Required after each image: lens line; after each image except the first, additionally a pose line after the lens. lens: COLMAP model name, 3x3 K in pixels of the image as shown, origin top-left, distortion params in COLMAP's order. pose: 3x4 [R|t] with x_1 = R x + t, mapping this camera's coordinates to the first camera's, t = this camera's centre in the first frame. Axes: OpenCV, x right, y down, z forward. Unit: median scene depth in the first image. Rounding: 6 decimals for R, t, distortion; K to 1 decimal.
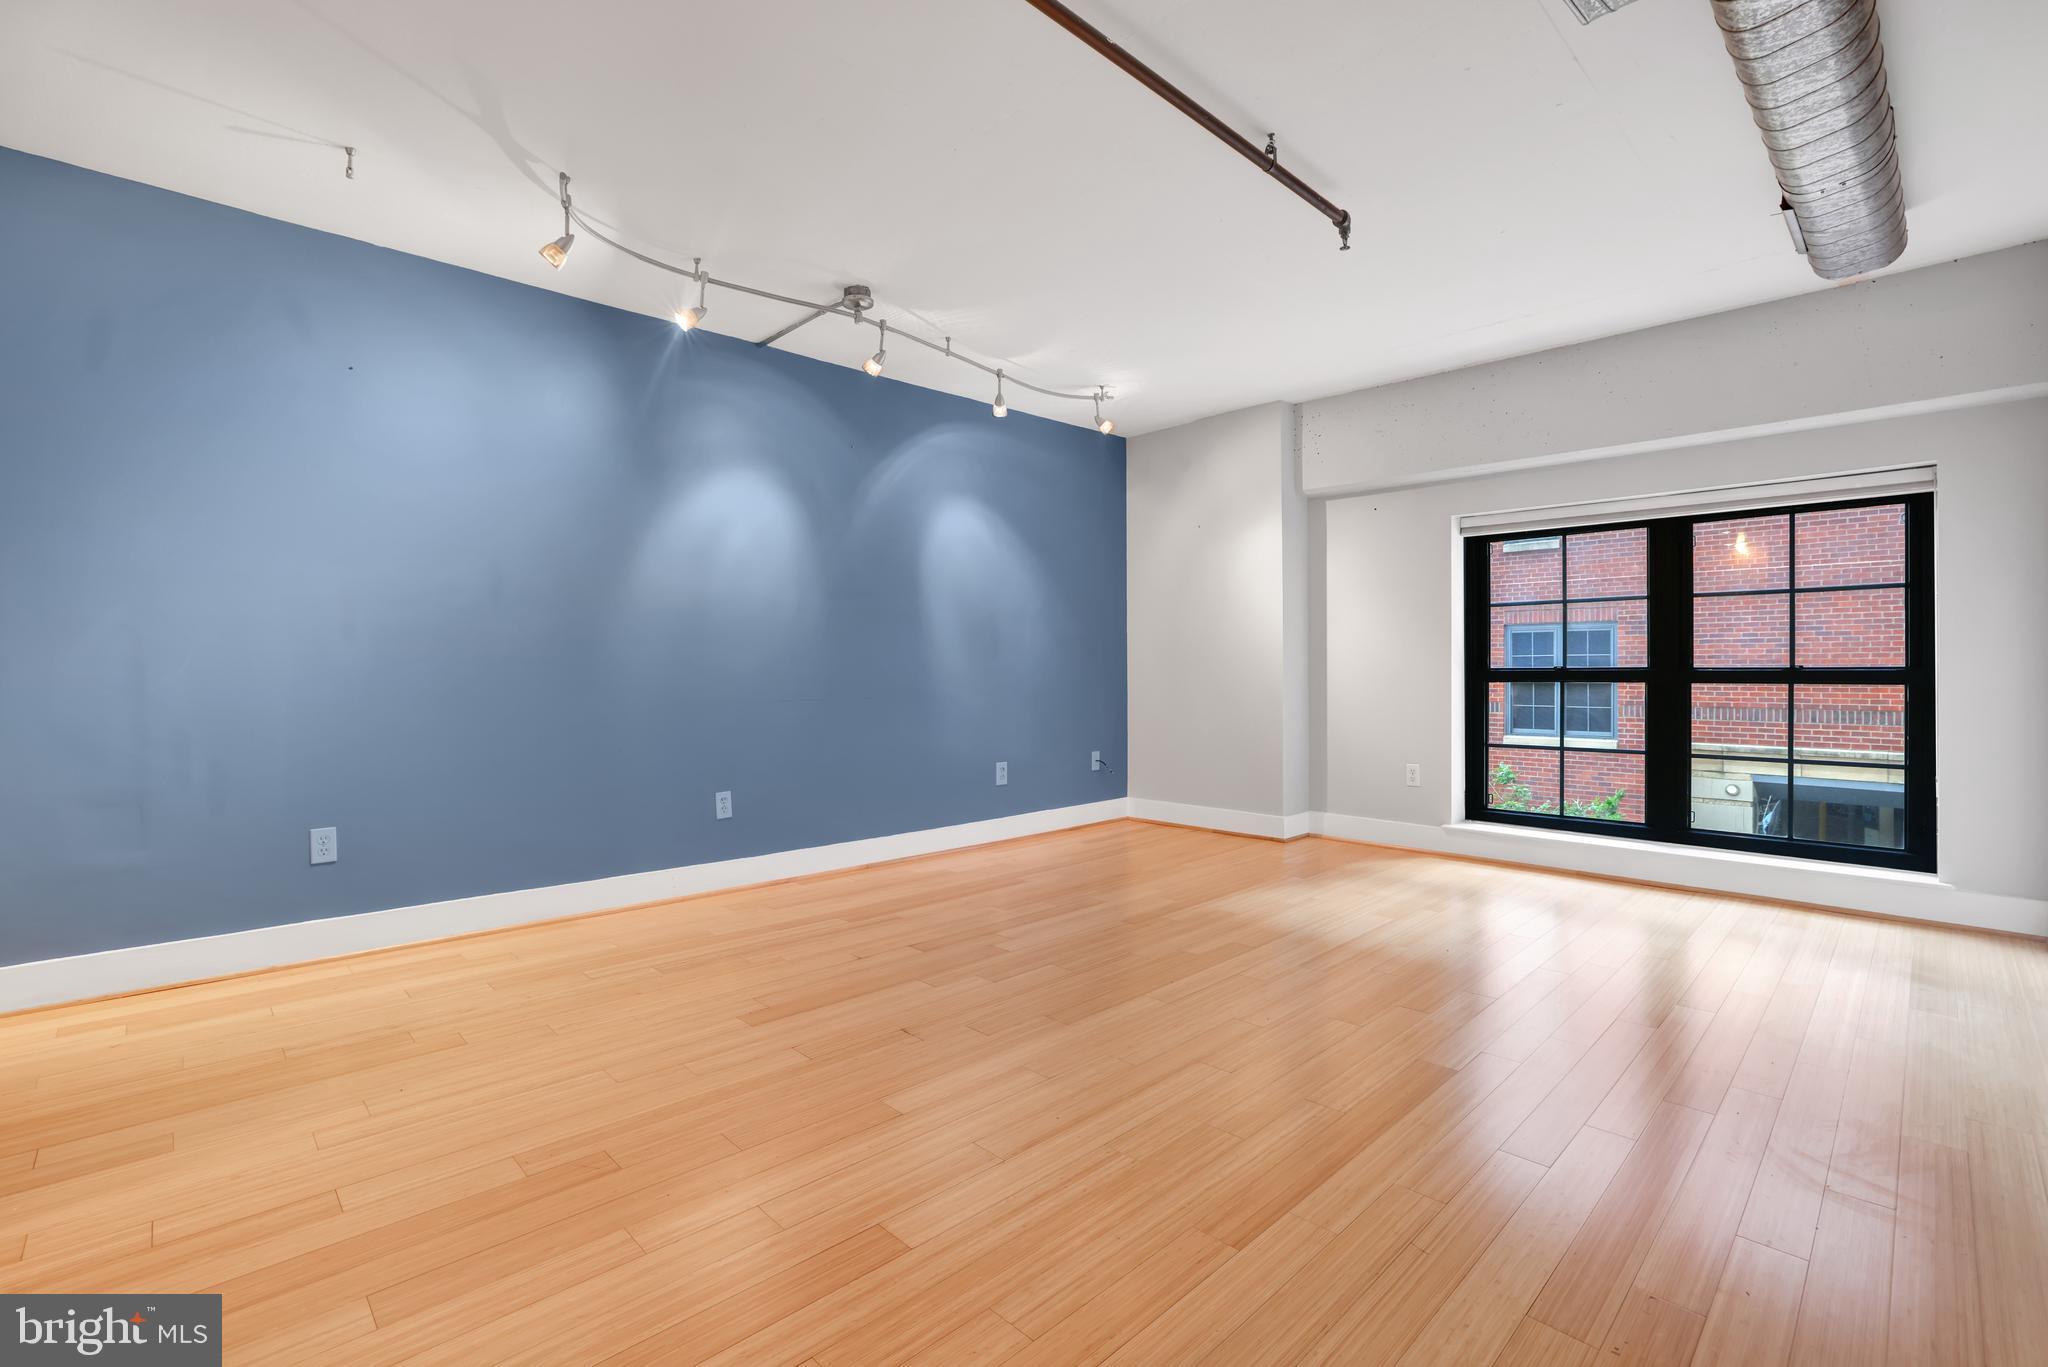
lens RADIAL K [[928.5, 0, 1018.6], [0, 928.5, 660.8], [0, 0, 1]] dist [-0.024097, 0.000459]
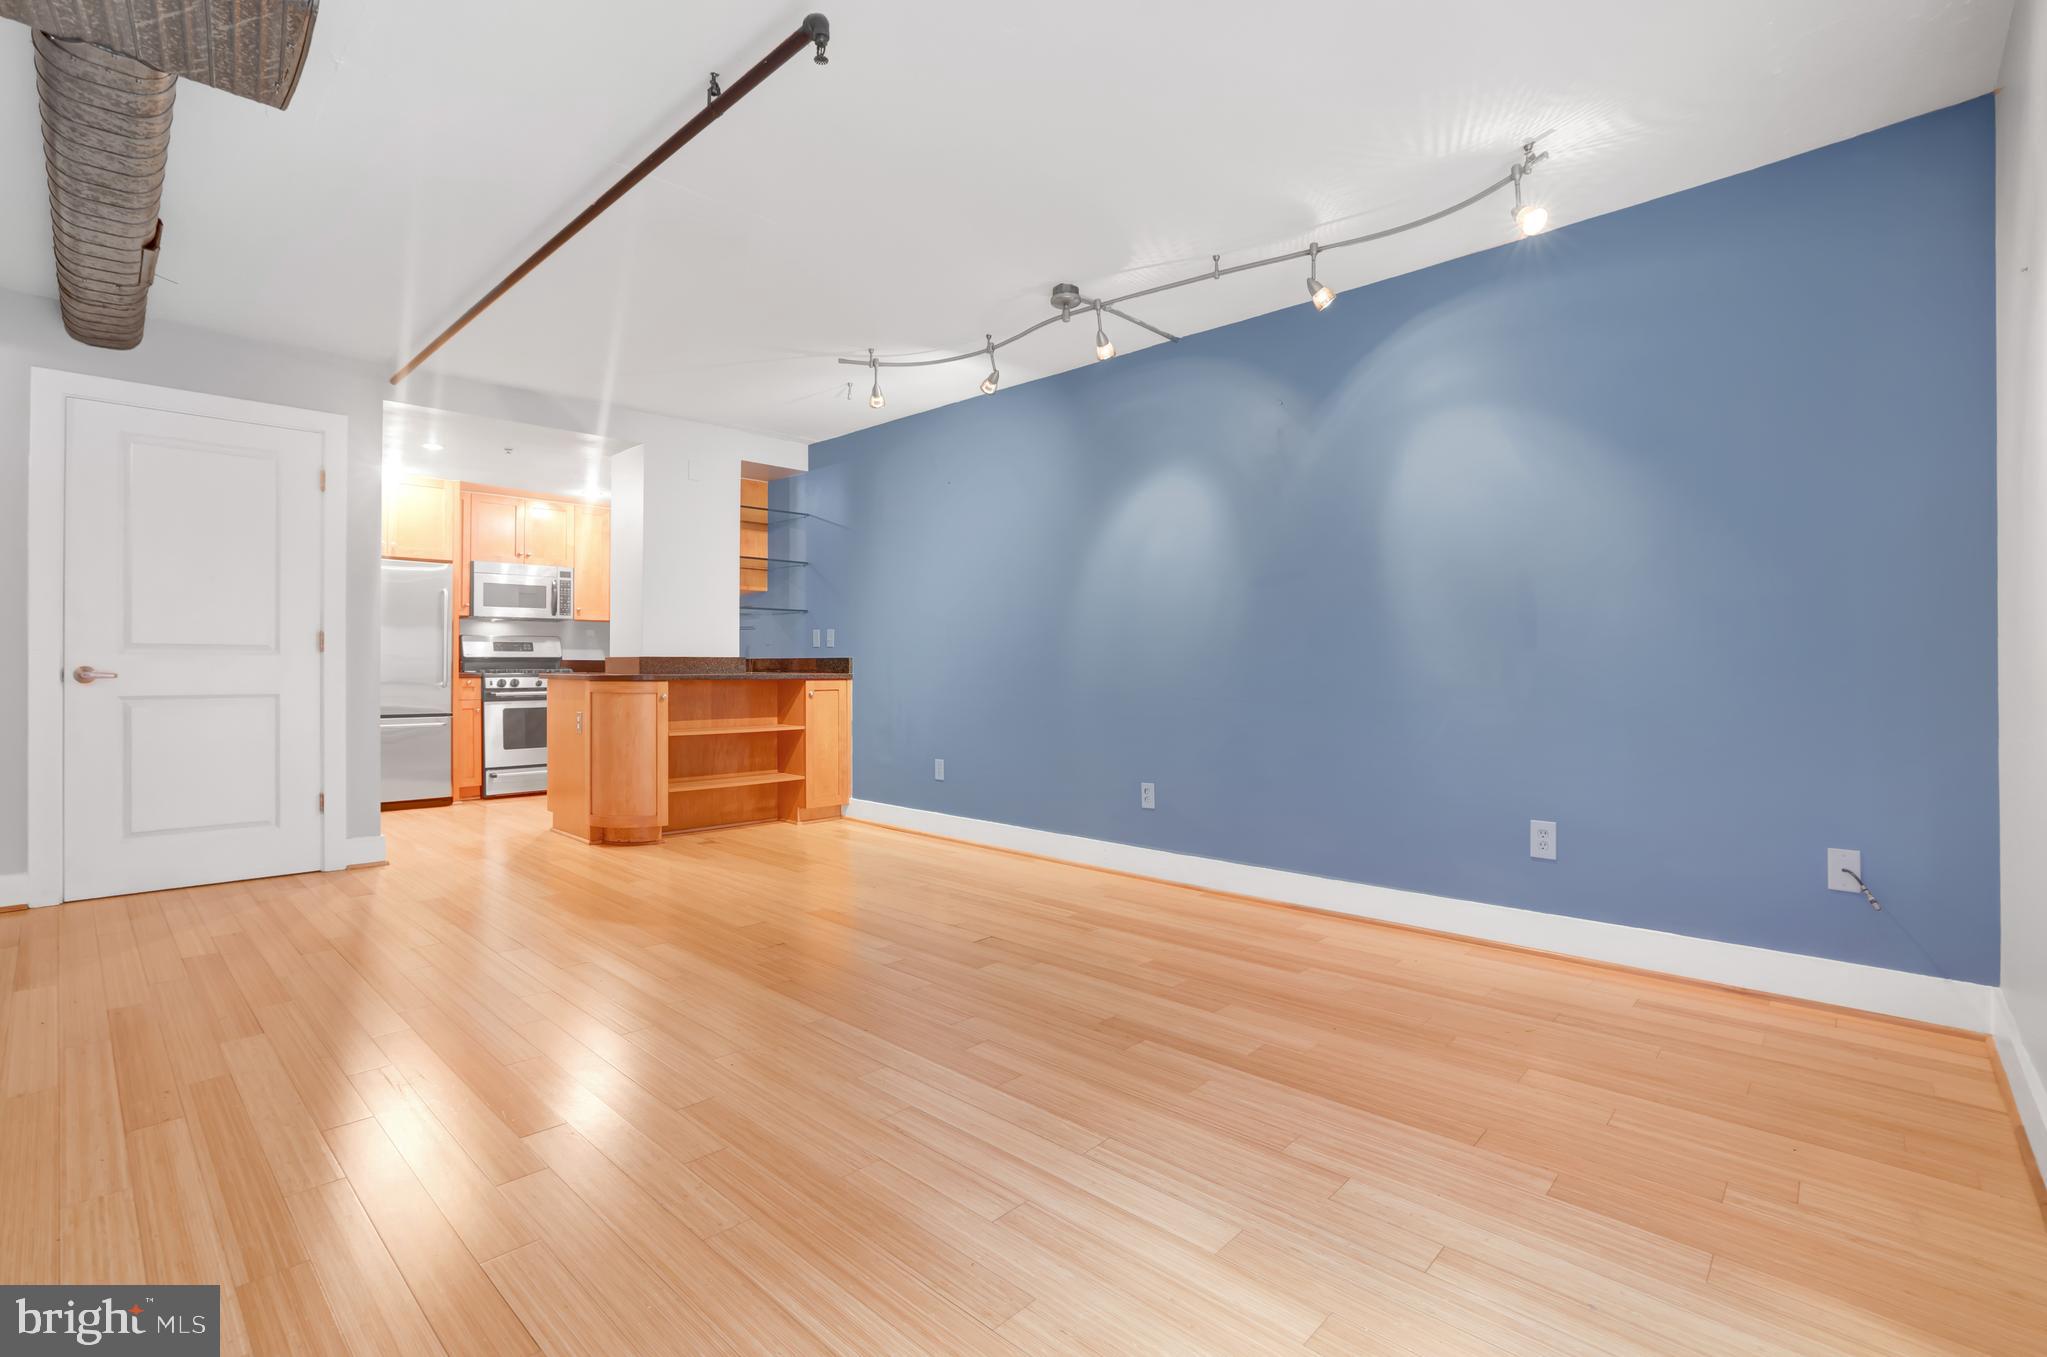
lens RADIAL K [[958.2, 0, 974.9], [0, 958.2, 661.2], [0, 0, 1]] dist [-0.023987, 0.000314]
pose [[-0.003219, -0.001731, -0.999993, 0.744415], [0.009456, 0.999954, -0.001762, 0.003027], [0.999950, -0.009462, -0.003203, 0.779882]]
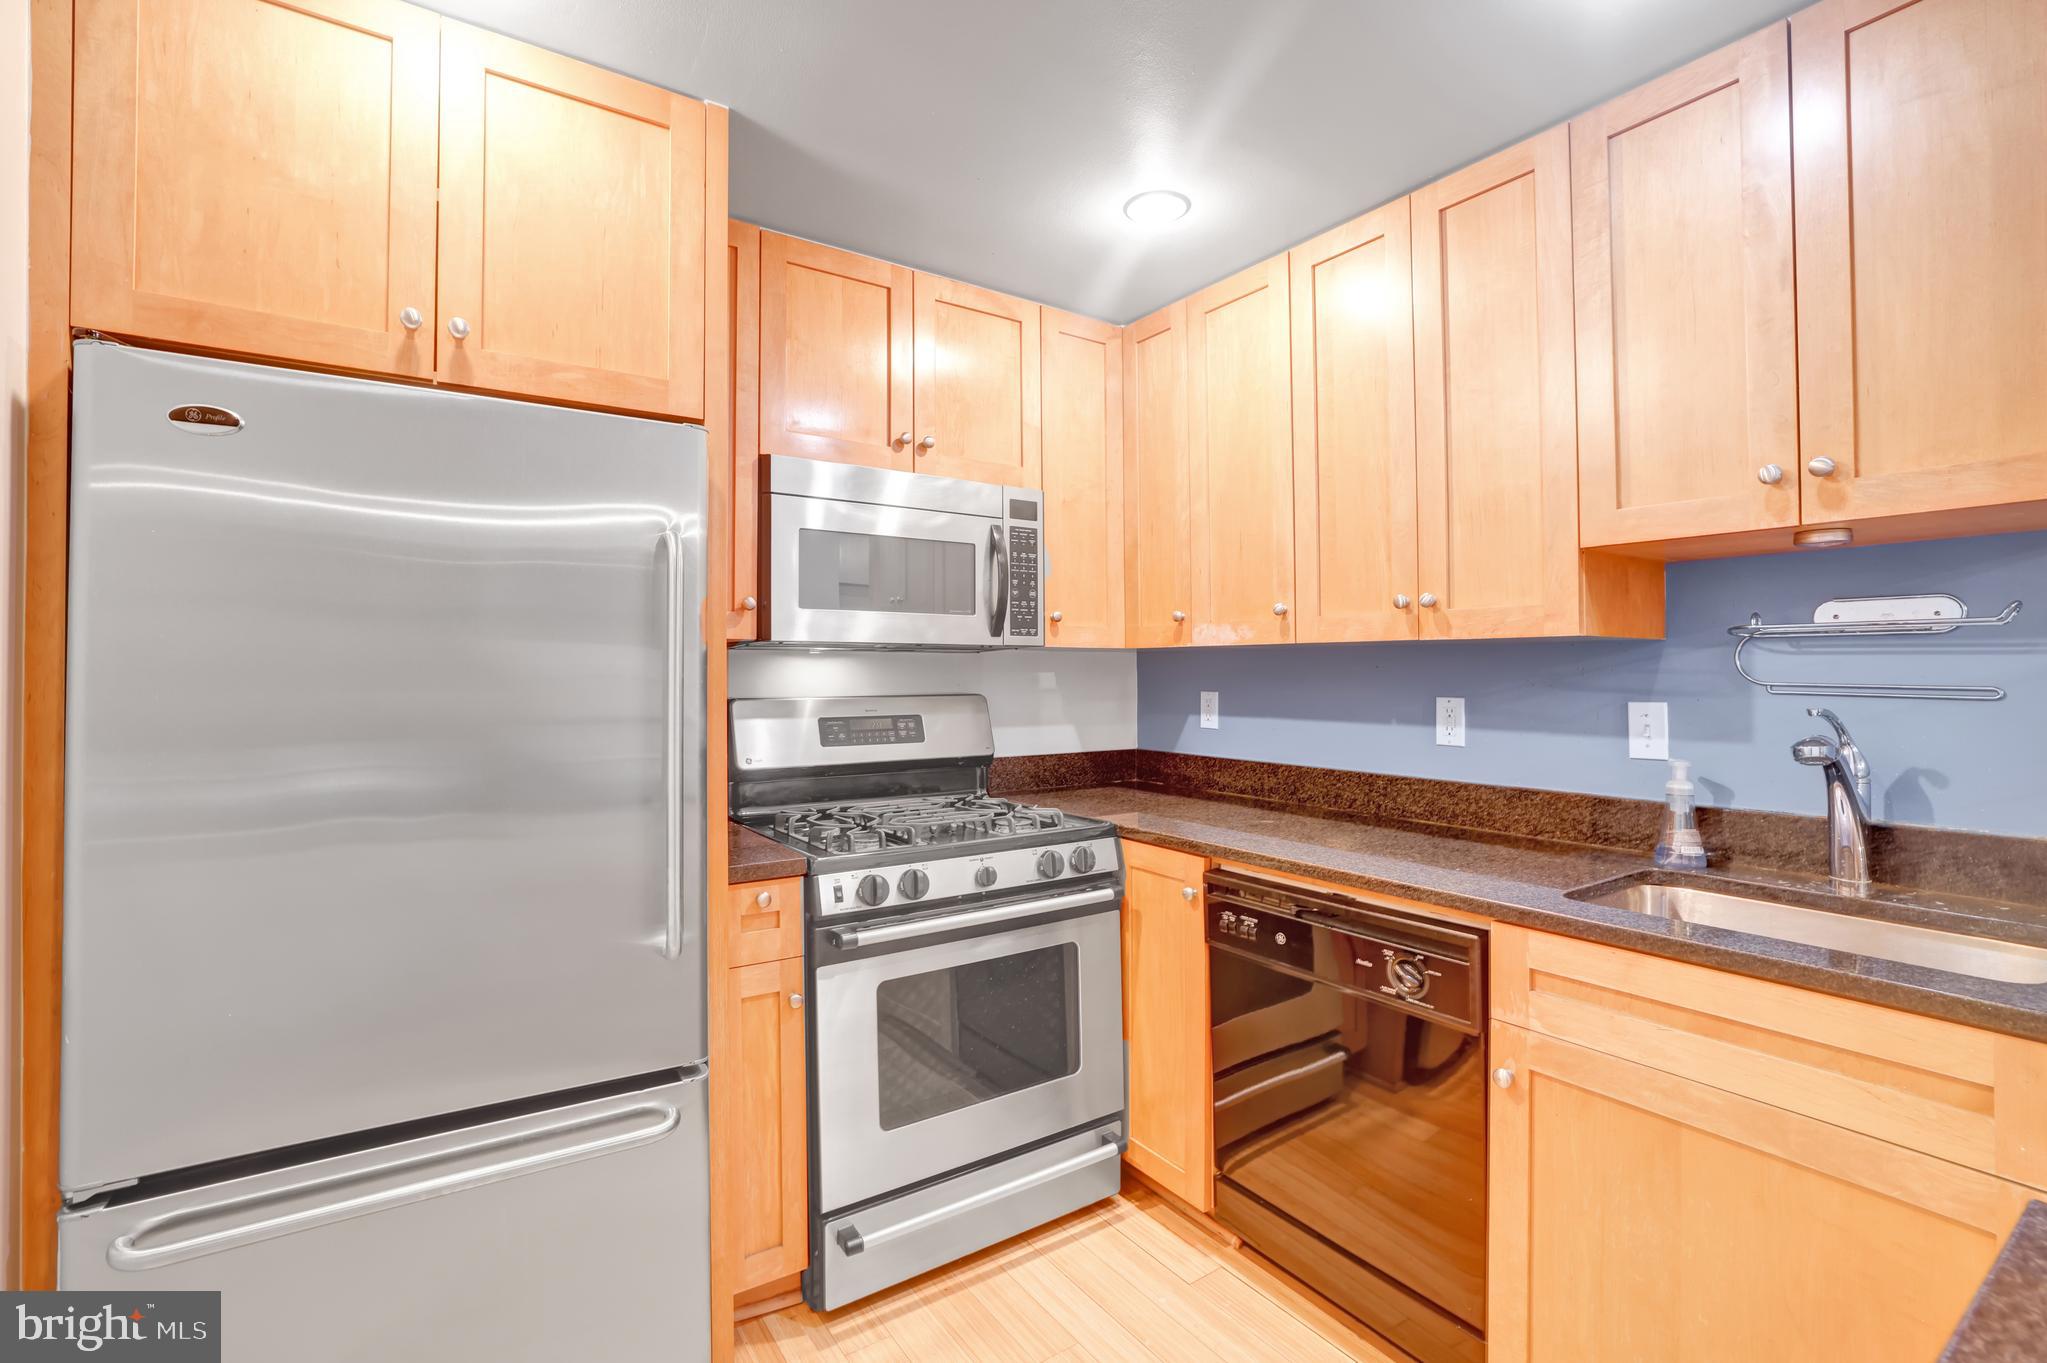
lens RADIAL K [[883.4, 0, 987.6], [0, 883.4, 676.7], [0, 0, 1]] dist [-0.030381, 0.000483]
pose [[-0.183654, 0.010703, -0.982933, -0.508195], [0.006009, 0.999934, 0.009765, -0.073592], [0.982973, -0.004113, -0.183706, 0.083291]]
